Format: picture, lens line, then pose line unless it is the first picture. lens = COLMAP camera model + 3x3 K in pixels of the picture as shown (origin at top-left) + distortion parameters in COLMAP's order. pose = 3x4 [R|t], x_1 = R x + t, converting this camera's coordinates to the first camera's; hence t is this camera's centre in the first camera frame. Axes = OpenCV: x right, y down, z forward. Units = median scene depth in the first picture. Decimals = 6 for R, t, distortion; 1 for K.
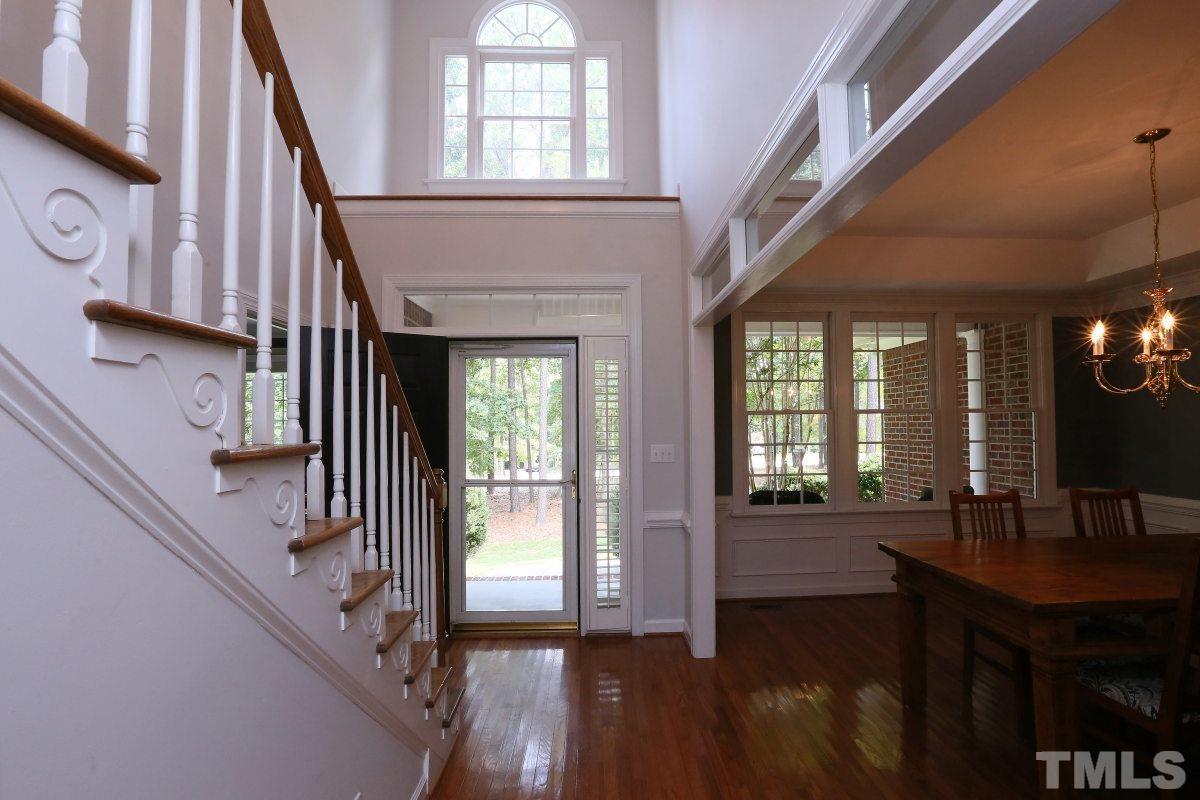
lens RADIAL K [[579.2, 0, 600.0], [0, 579.2, 400.0], [0, 0, 1]] dist [-0.001383, -0.000001]
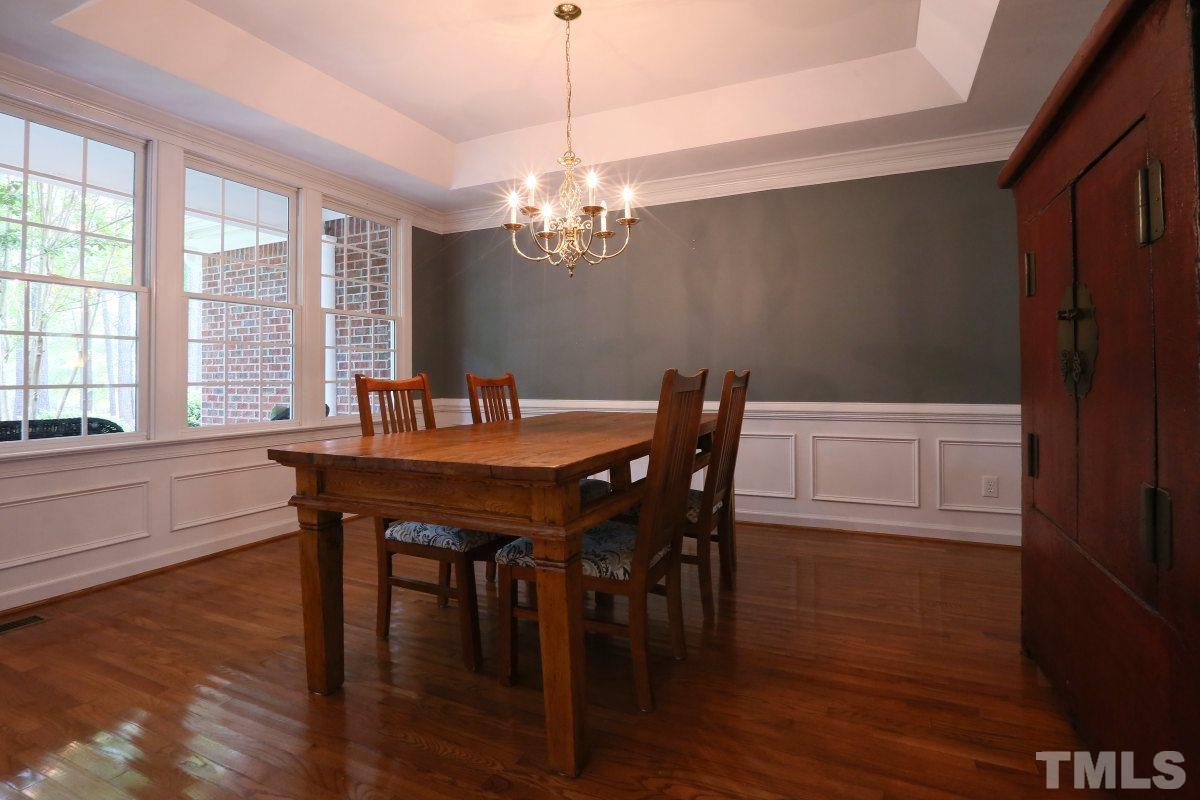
lens RADIAL K [[532.2, 0, 600.0], [0, 532.2, 400.0], [0, 0, 1]] dist [-0.038083, -0.000290]
pose [[0.405197, 0.004105, 0.914220, 0.089450], [-0.045019, 0.998866, 0.015468, 0.119902], [-0.913121, -0.047424, 0.404922, 0.327467]]
